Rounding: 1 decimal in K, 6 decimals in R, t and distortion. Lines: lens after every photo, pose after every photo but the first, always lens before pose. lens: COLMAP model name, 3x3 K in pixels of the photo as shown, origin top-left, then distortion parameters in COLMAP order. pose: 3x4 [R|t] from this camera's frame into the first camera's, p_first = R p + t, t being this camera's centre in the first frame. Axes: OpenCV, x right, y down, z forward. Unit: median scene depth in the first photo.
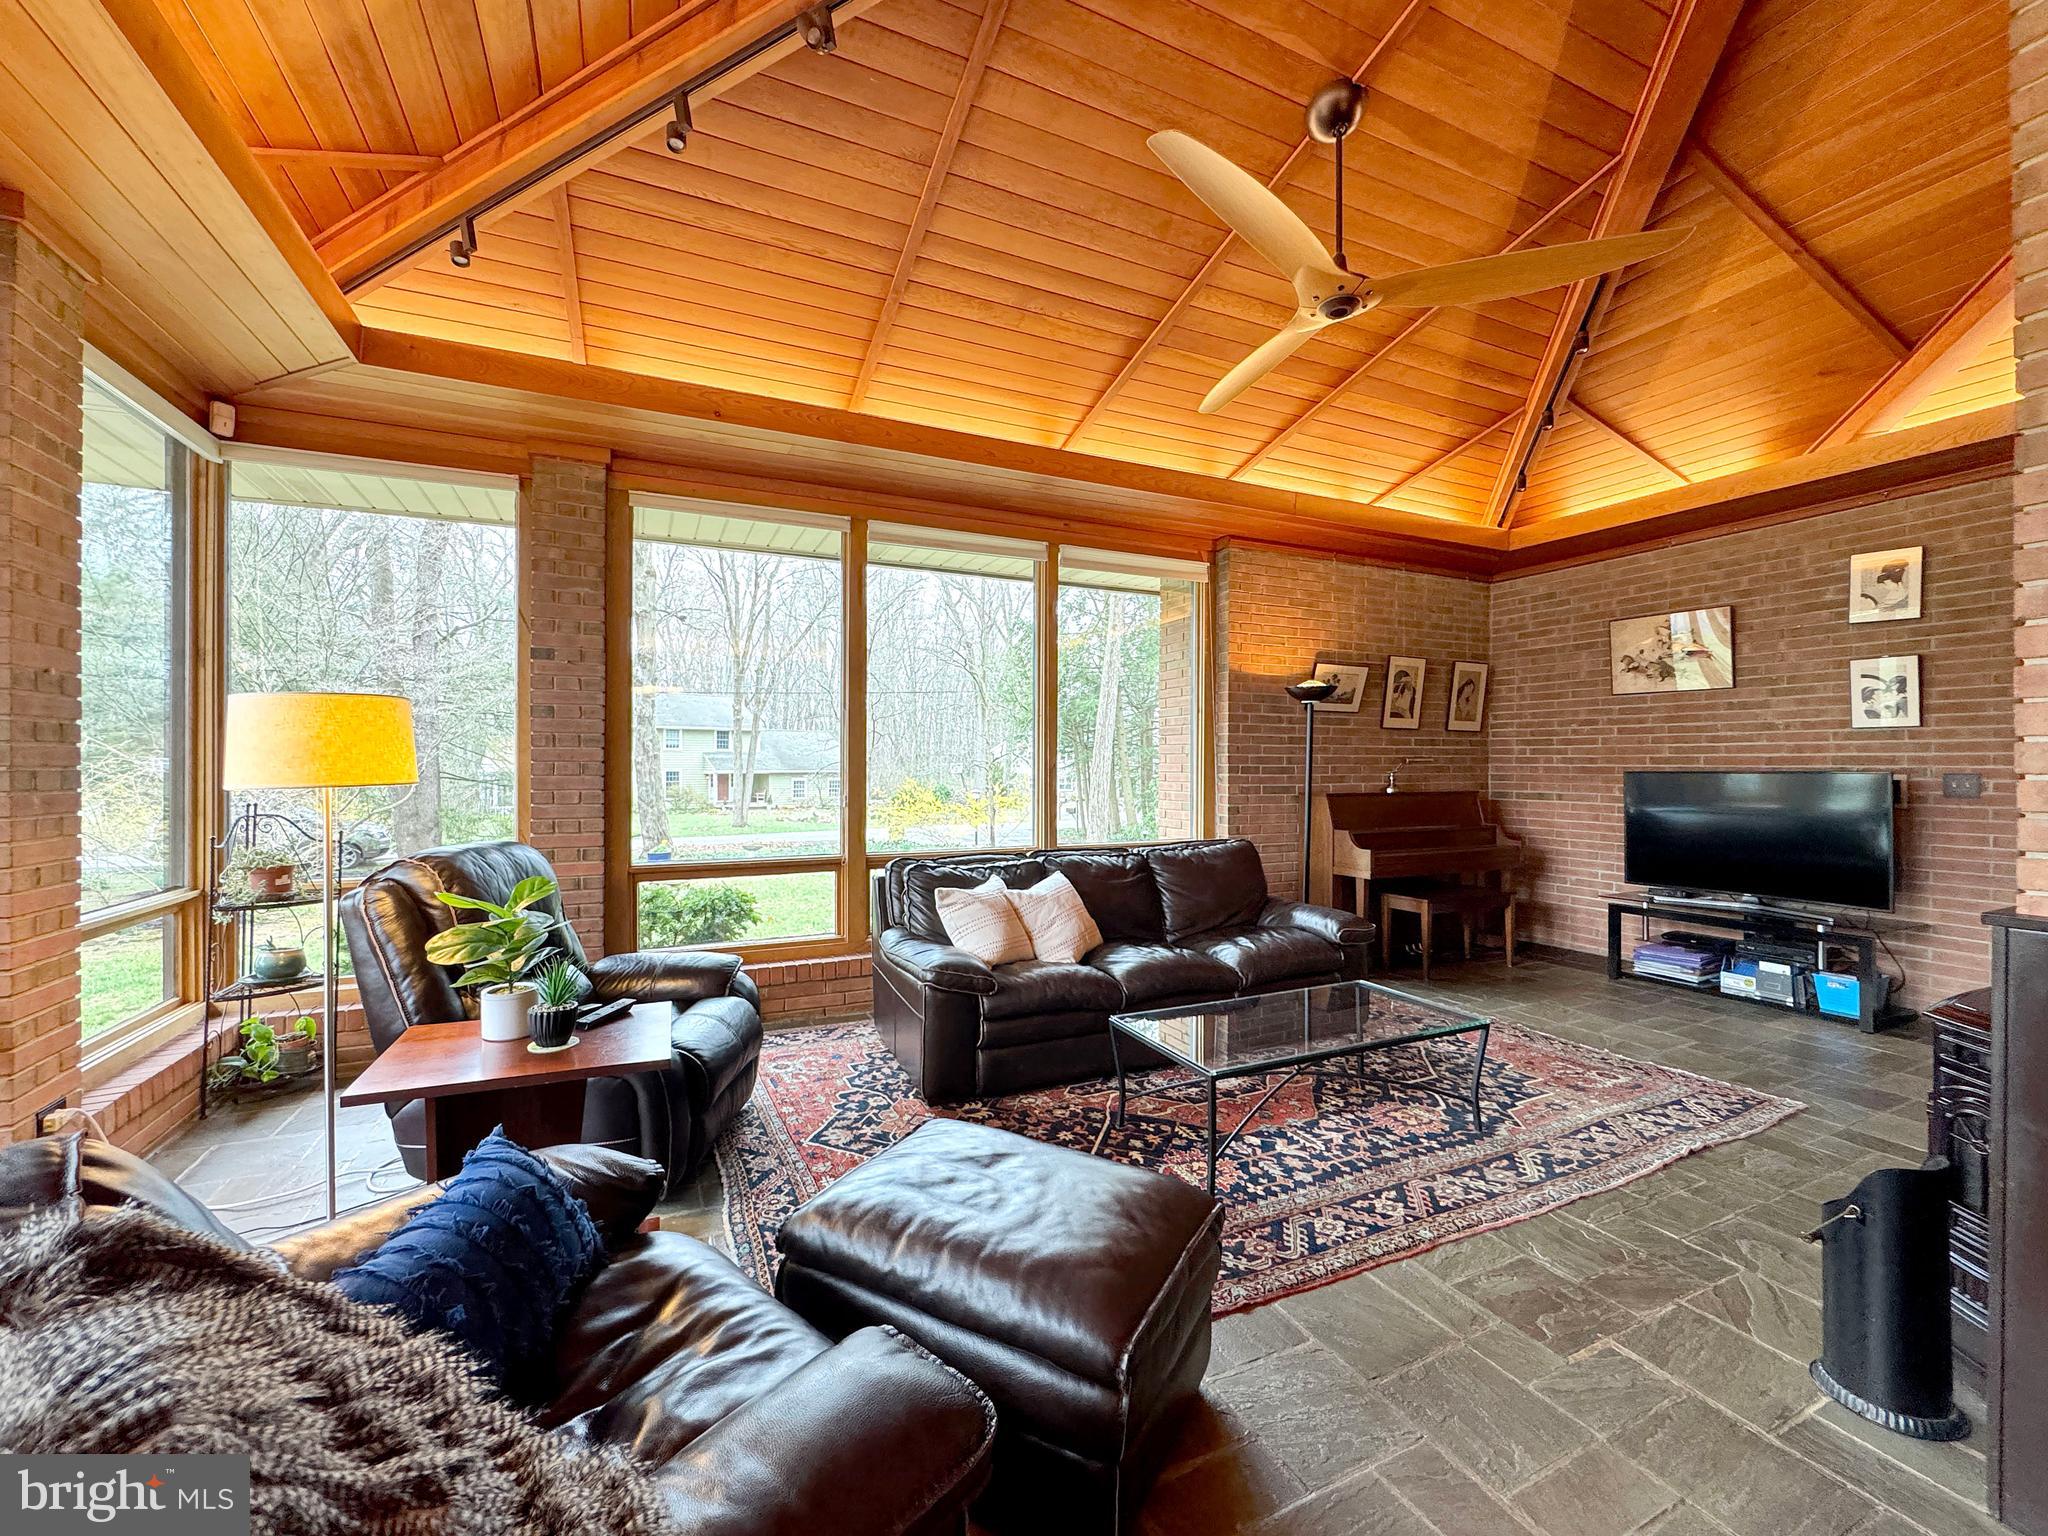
lens RADIAL K [[822.8, 0, 1016.0], [0, 822.8, 768.5], [0, 0, 1]] dist [-0.000110, -0.000208]
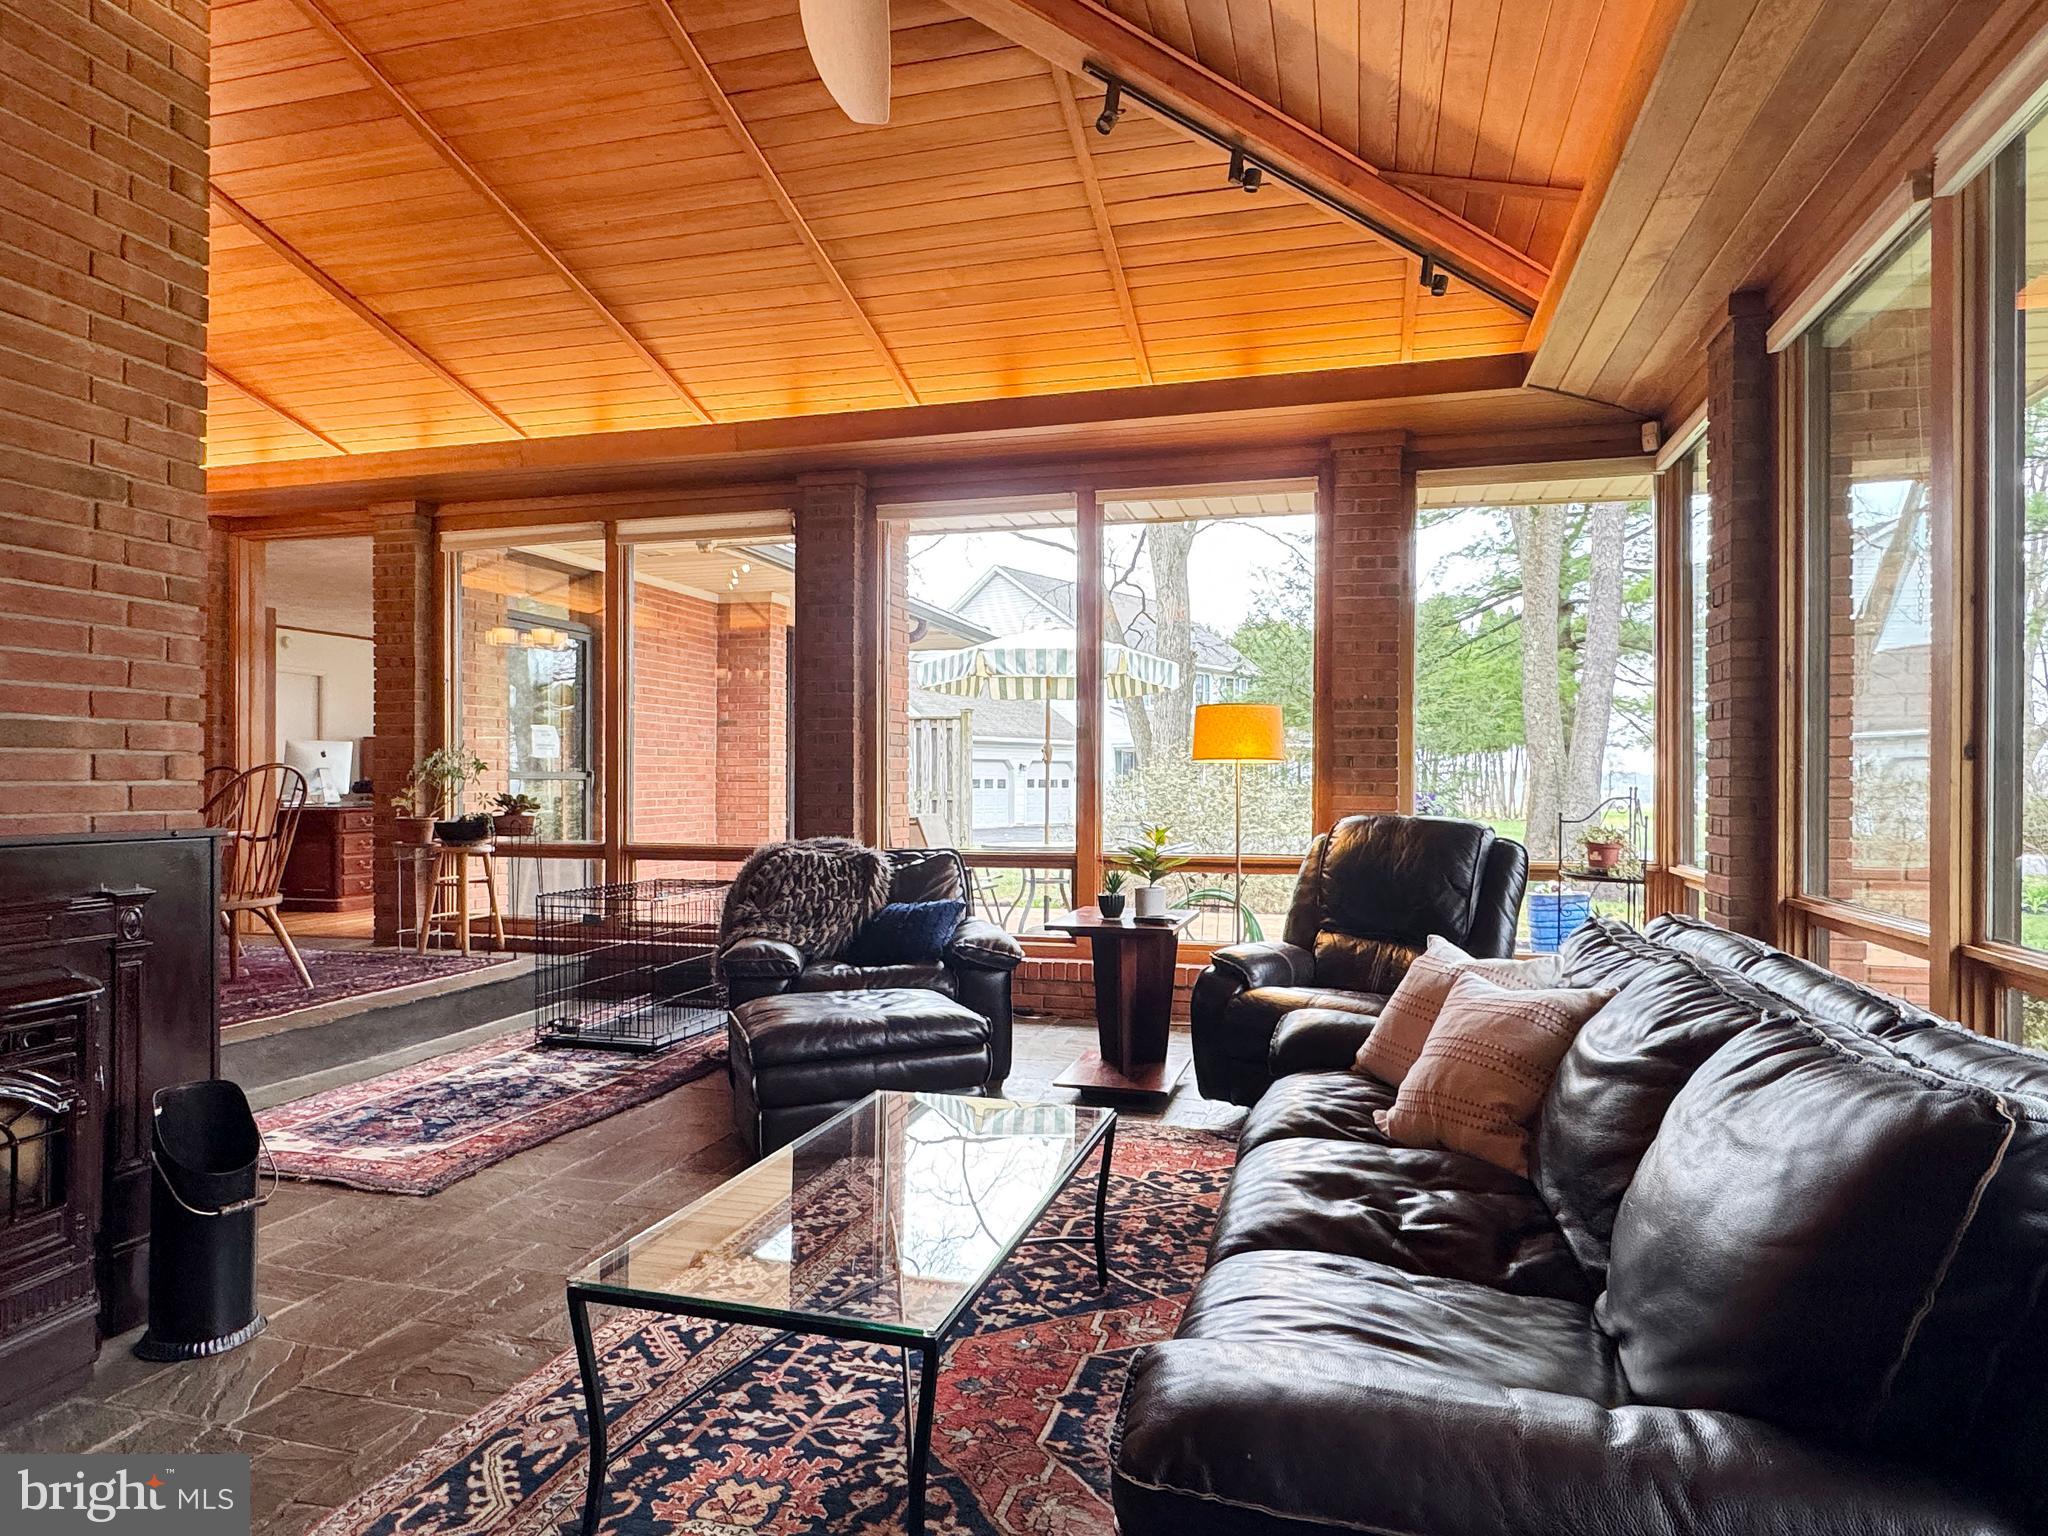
lens RADIAL K [[1203.8, 0, 1042.2], [0, 1203.8, 773.7], [0, 0, 1]] dist [0.001337, -0.002548]
pose [[-0.627946, -0.008154, -0.778214, 0.931799], [-0.007536, 0.999962, -0.004396, 0.043075], [0.778221, 0.003105, -0.627983, 1.621260]]
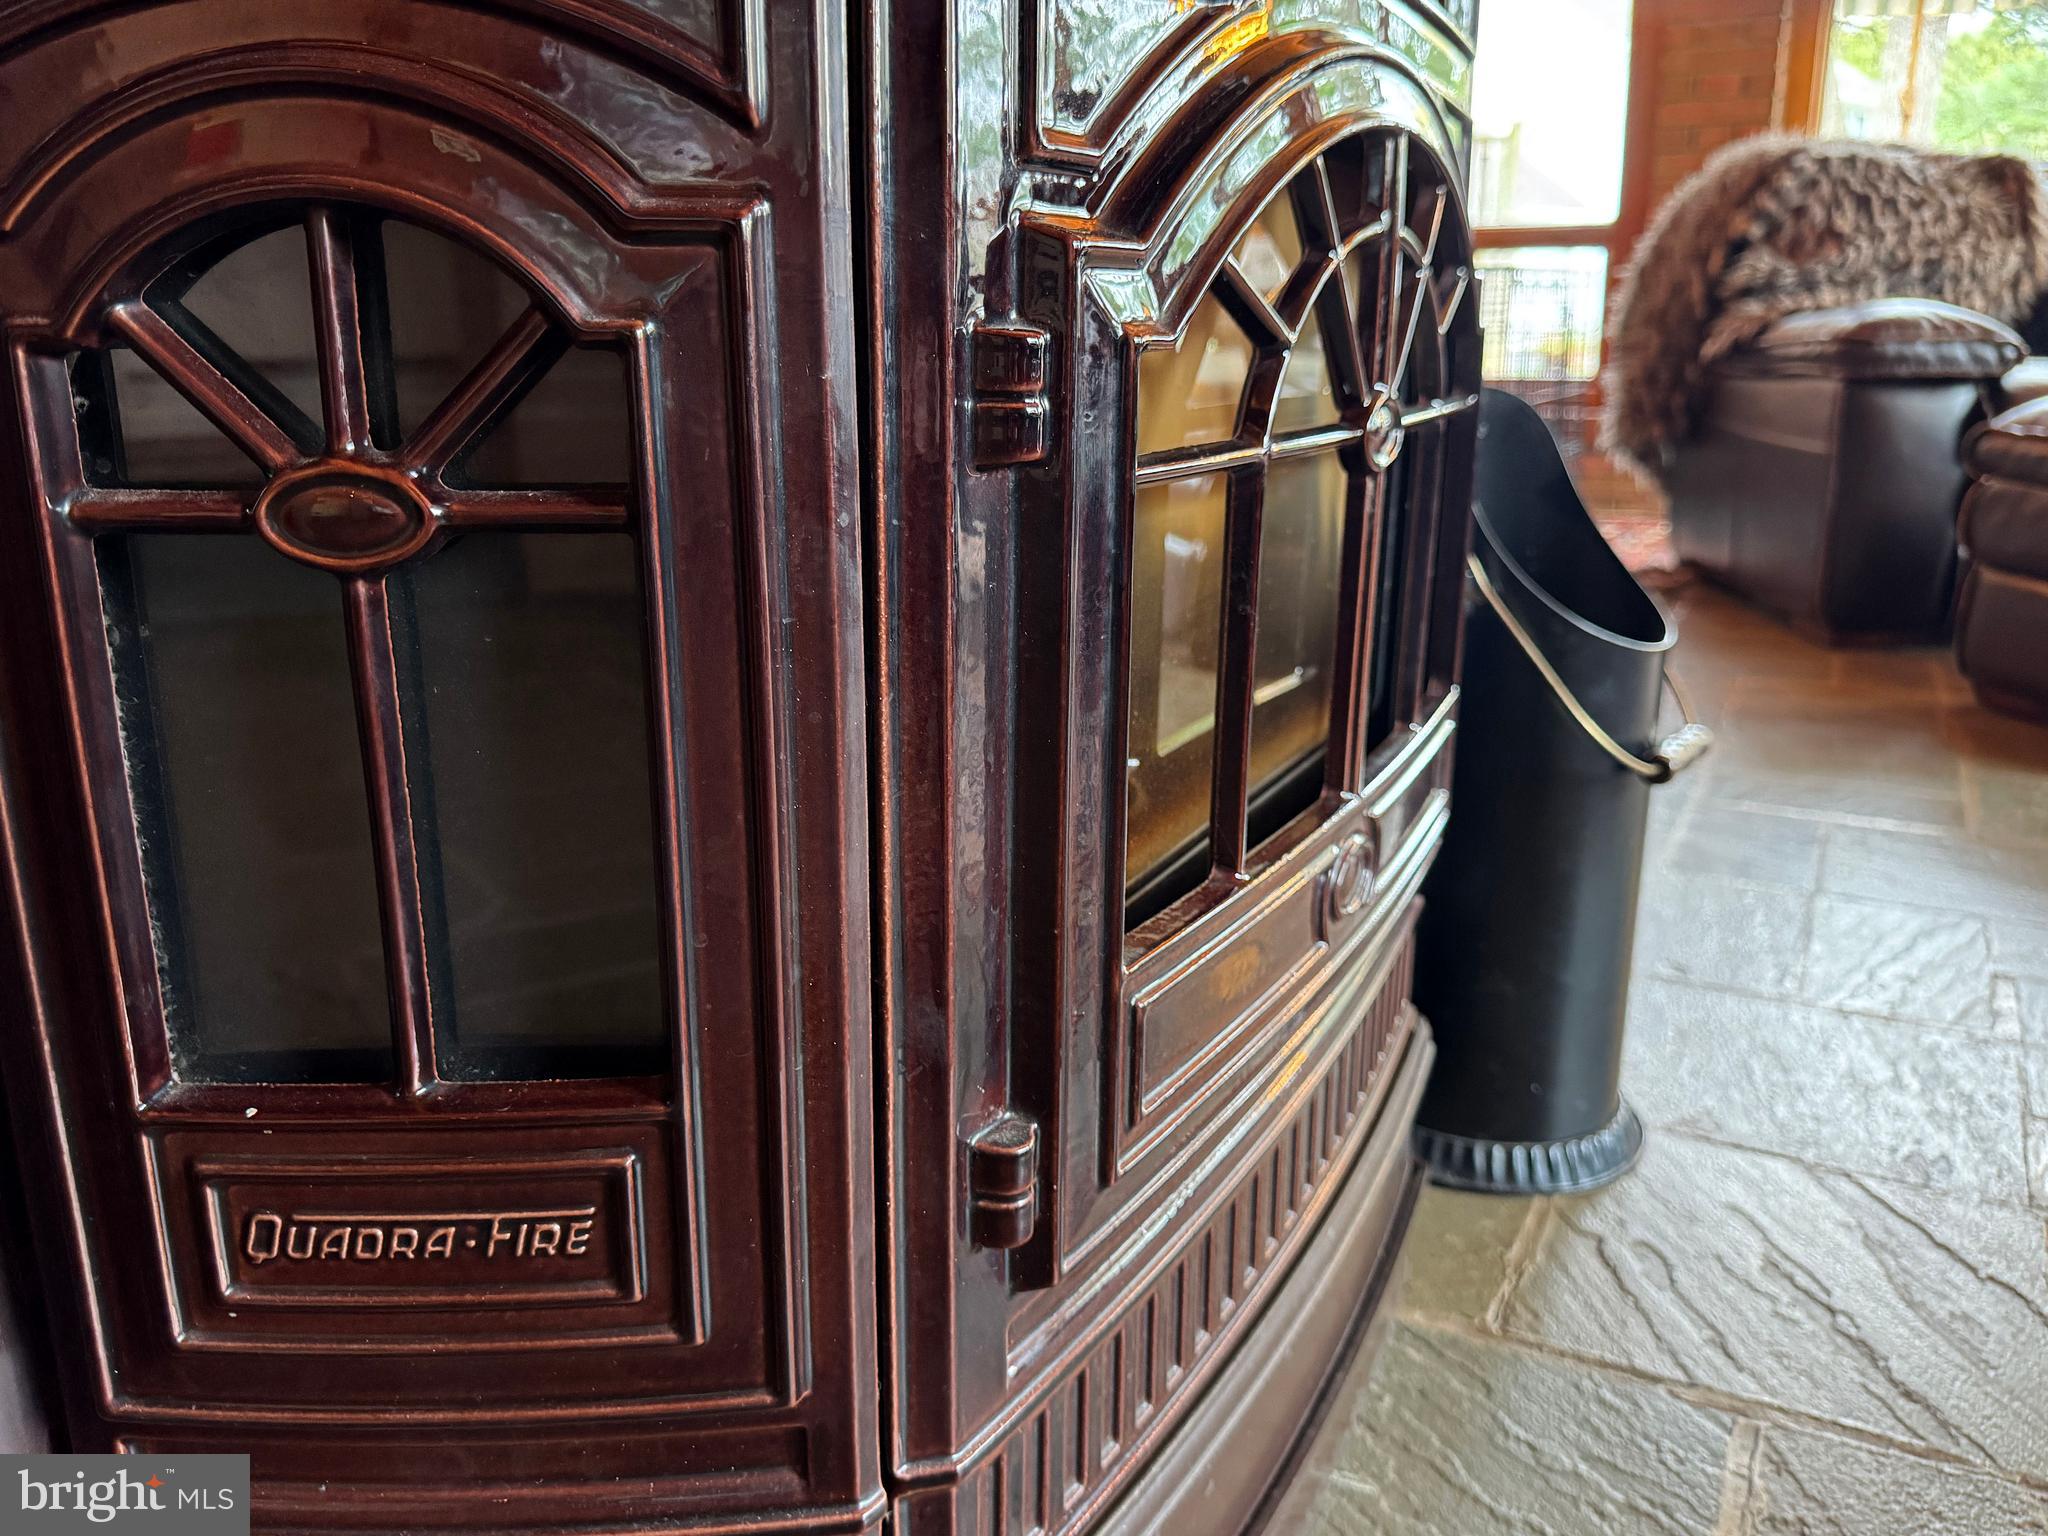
lens RADIAL K [[1567.0, 0, 1021.5], [0, 1567.0, 759.1], [0, 0, 1]] dist [-0.003253, -0.005198]
pose [[-0.802887, 0.165765, -0.572621, 0.925807], [0.002587, 0.961522, 0.274717, 0.261868], [0.596126, 0.219085, -0.772422, 0.807622]]
